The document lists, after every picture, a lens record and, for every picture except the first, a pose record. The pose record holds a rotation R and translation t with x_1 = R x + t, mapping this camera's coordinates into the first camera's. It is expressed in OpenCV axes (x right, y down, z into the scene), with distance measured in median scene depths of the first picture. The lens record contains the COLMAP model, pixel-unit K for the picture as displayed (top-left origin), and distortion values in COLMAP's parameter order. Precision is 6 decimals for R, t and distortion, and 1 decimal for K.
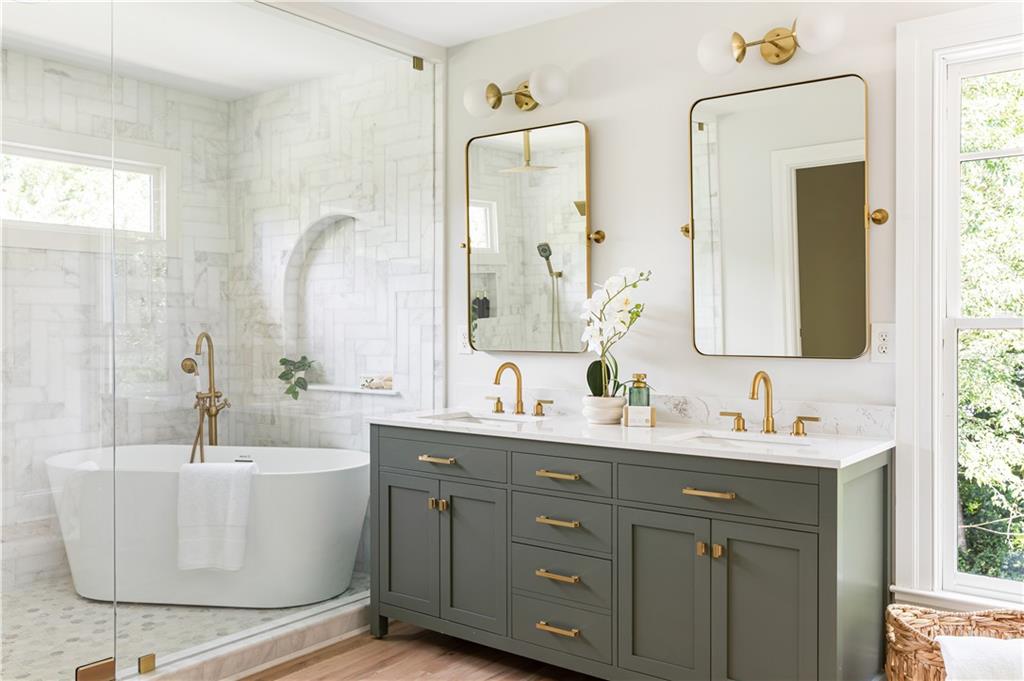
lens RADIAL K [[898.4, 0, 487.3], [0, 898.4, 339.7], [0, 0, 1]] dist [0.041884, -0.041109]
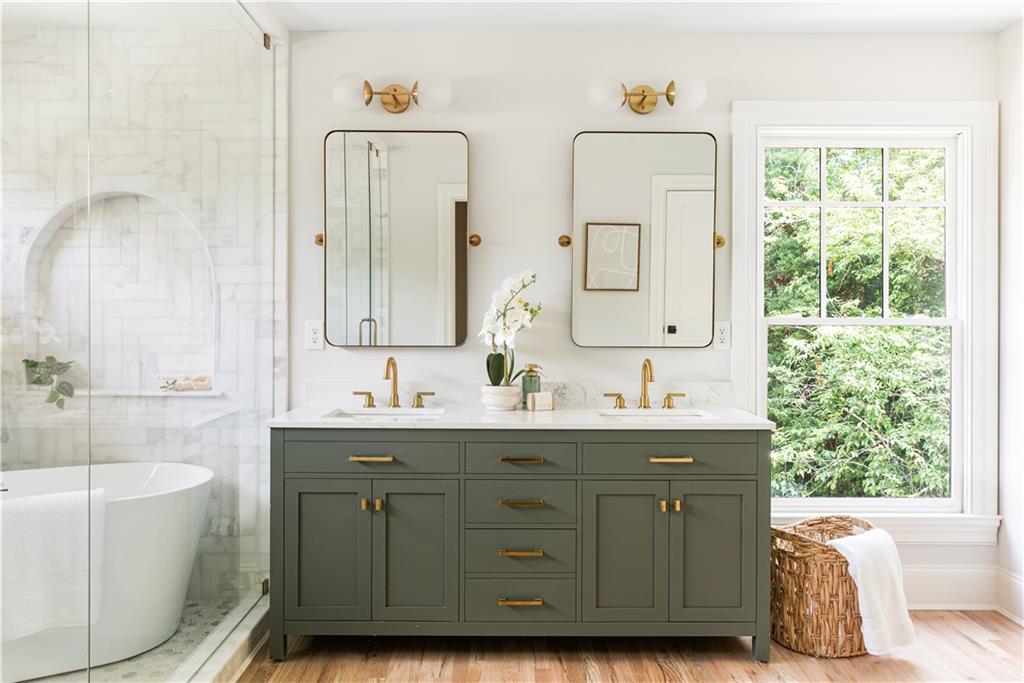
lens RADIAL K [[736.7, 0, 510.7], [0, 736.7, 342.6], [0, 0, 1]] dist [0.008885, -0.003720]
pose [[0.780599, -0.004917, 0.625013, -0.390645], [0.004127, 0.999988, 0.002712, 0.007307], [-0.625019, 0.000463, 0.780610, 0.261887]]
